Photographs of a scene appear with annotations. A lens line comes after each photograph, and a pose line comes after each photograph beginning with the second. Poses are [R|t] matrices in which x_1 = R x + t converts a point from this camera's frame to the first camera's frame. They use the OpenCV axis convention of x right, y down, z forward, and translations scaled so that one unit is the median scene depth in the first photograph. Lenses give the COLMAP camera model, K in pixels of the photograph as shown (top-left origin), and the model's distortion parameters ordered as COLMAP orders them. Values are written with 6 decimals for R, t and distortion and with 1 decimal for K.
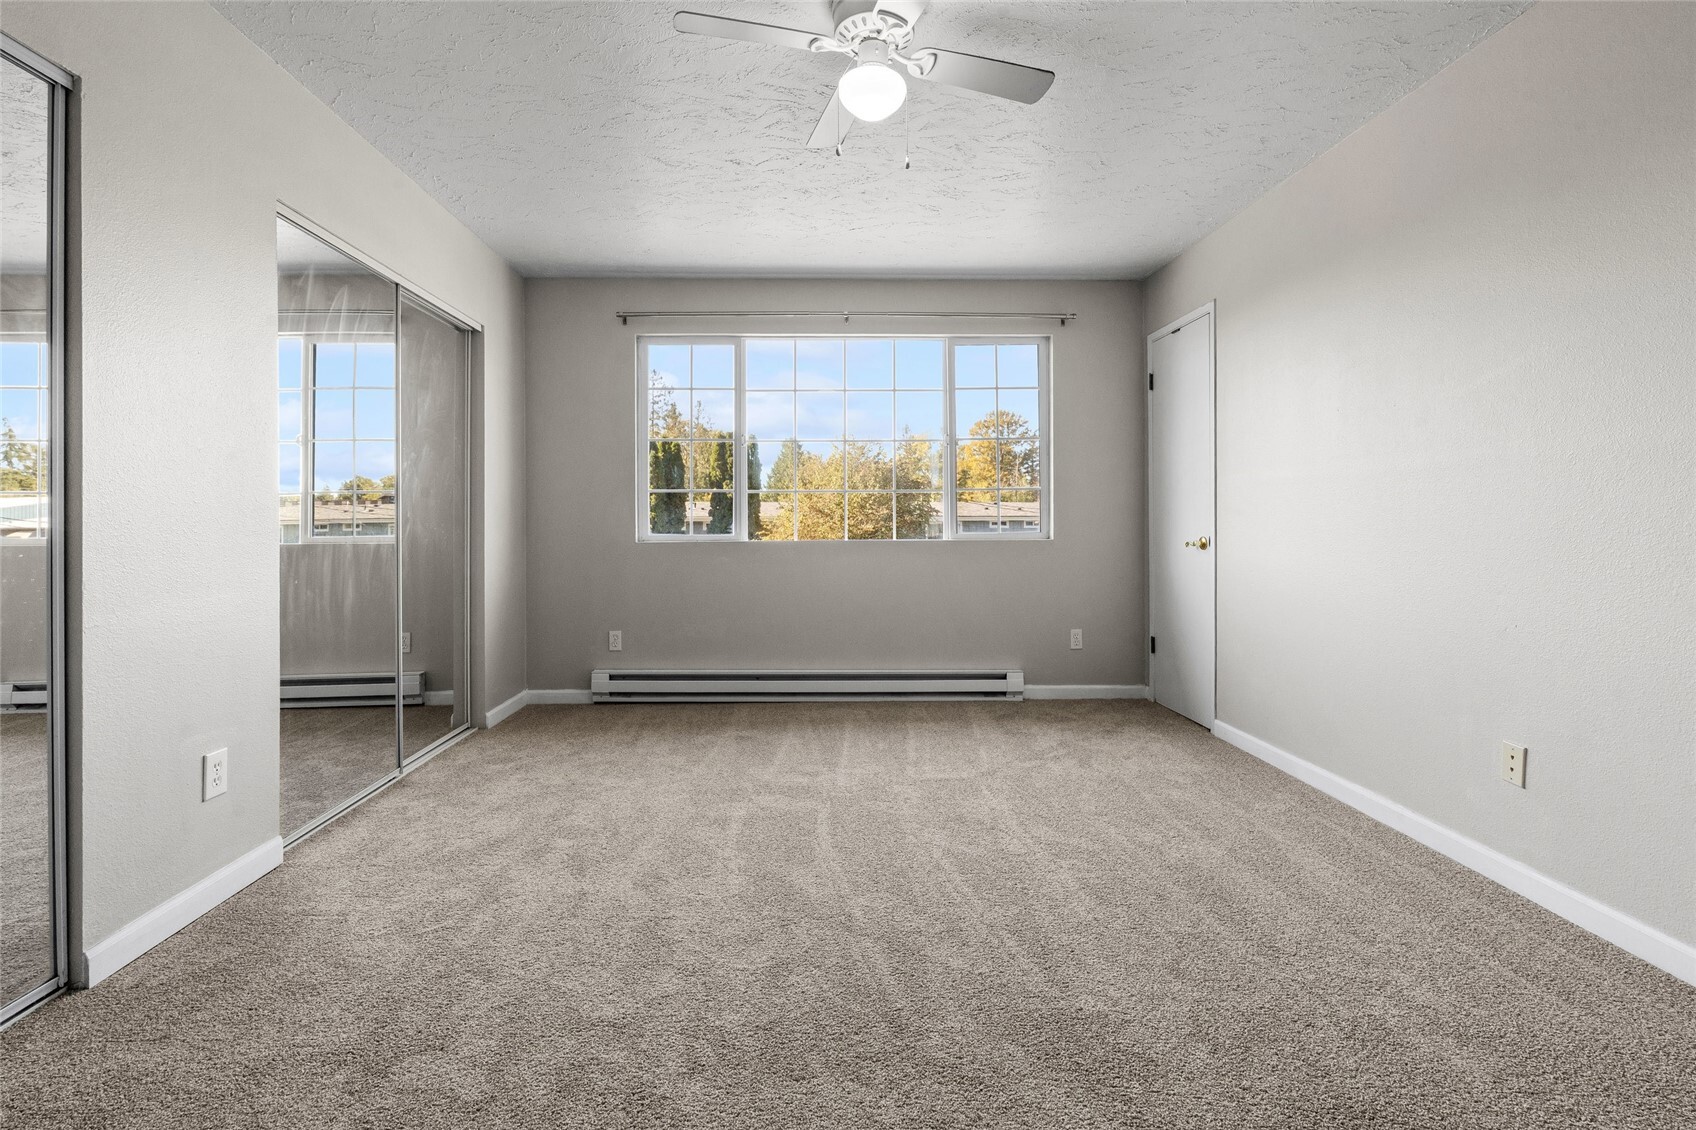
lens RADIAL K [[752.5, 0, 817.4], [0, 752.5, 529.7], [0, 0, 1]] dist [-0.003014, 0.000670]
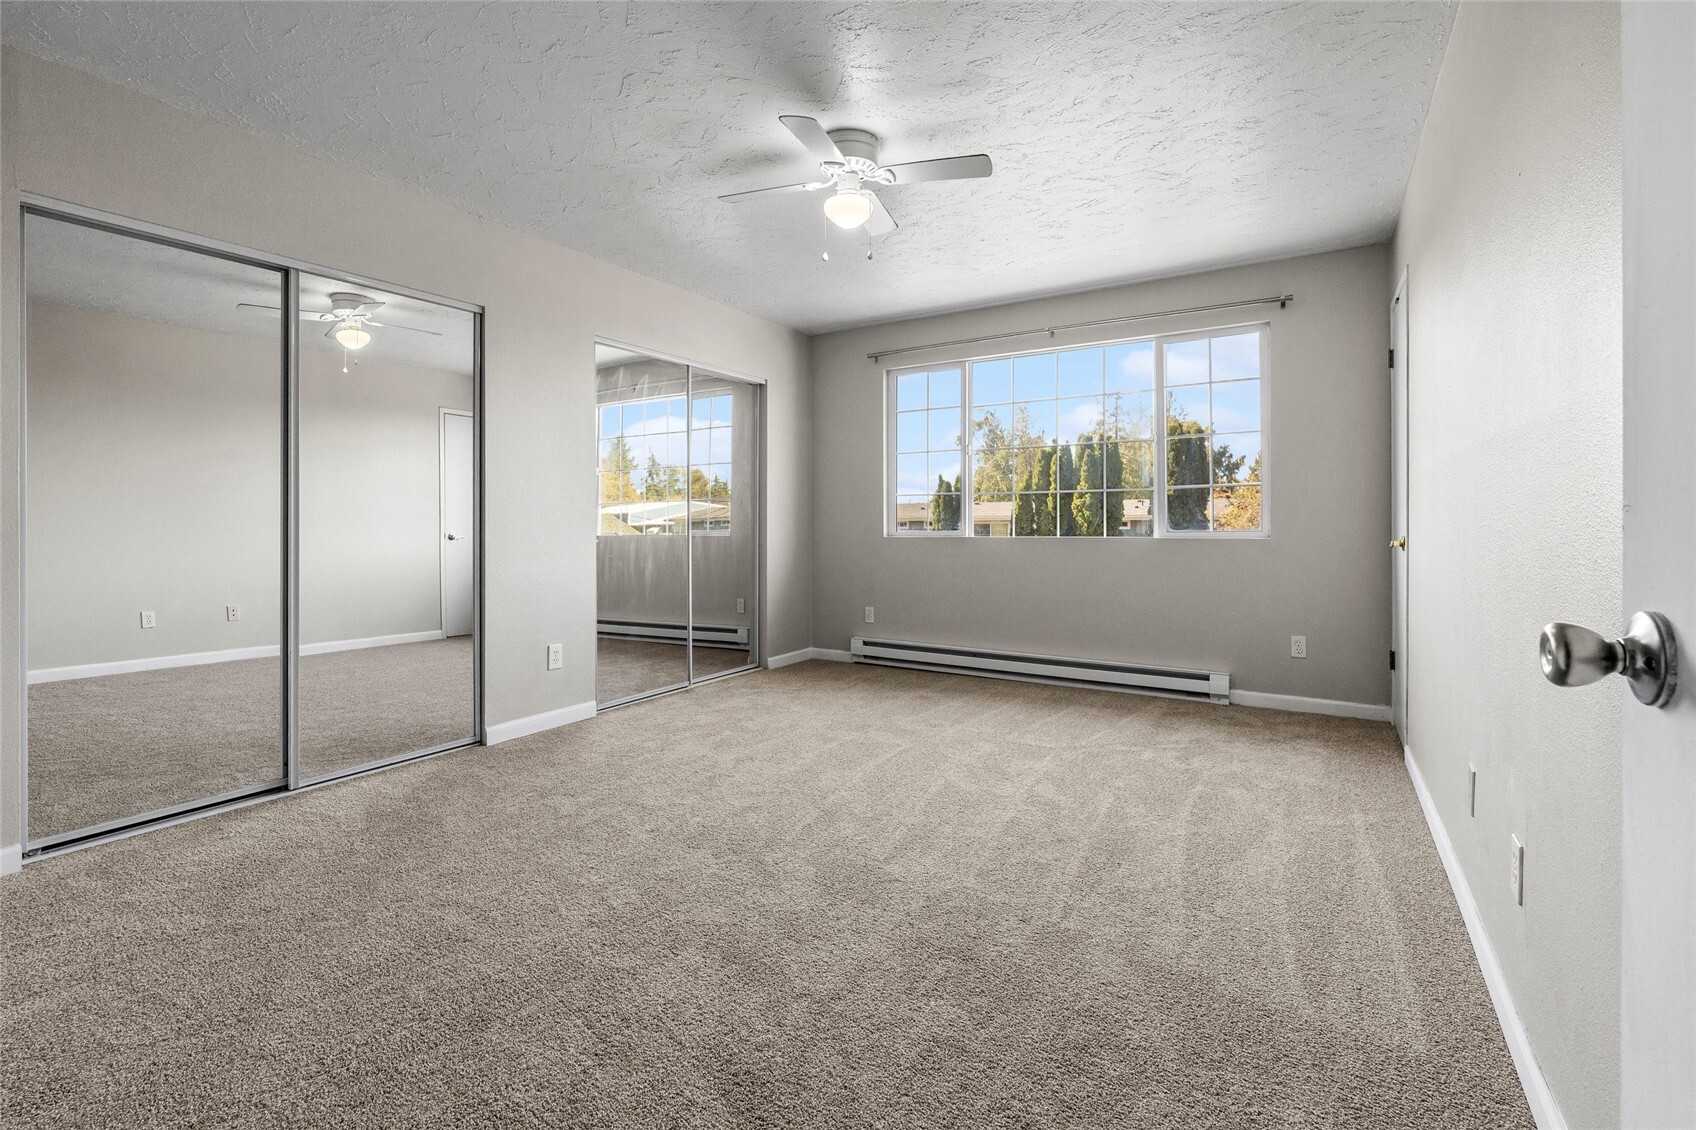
lens RADIAL K [[752.5, 0, 844.8], [0, 752.5, 532.0], [0, 0, 1]] dist [-0.003014, 0.000670]
pose [[0.835372, 0.005995, -0.549652, 0.447883], [-0.003567, 0.999979, 0.005486, 0.002484], [0.549673, -0.002622, 0.835376, -0.085865]]
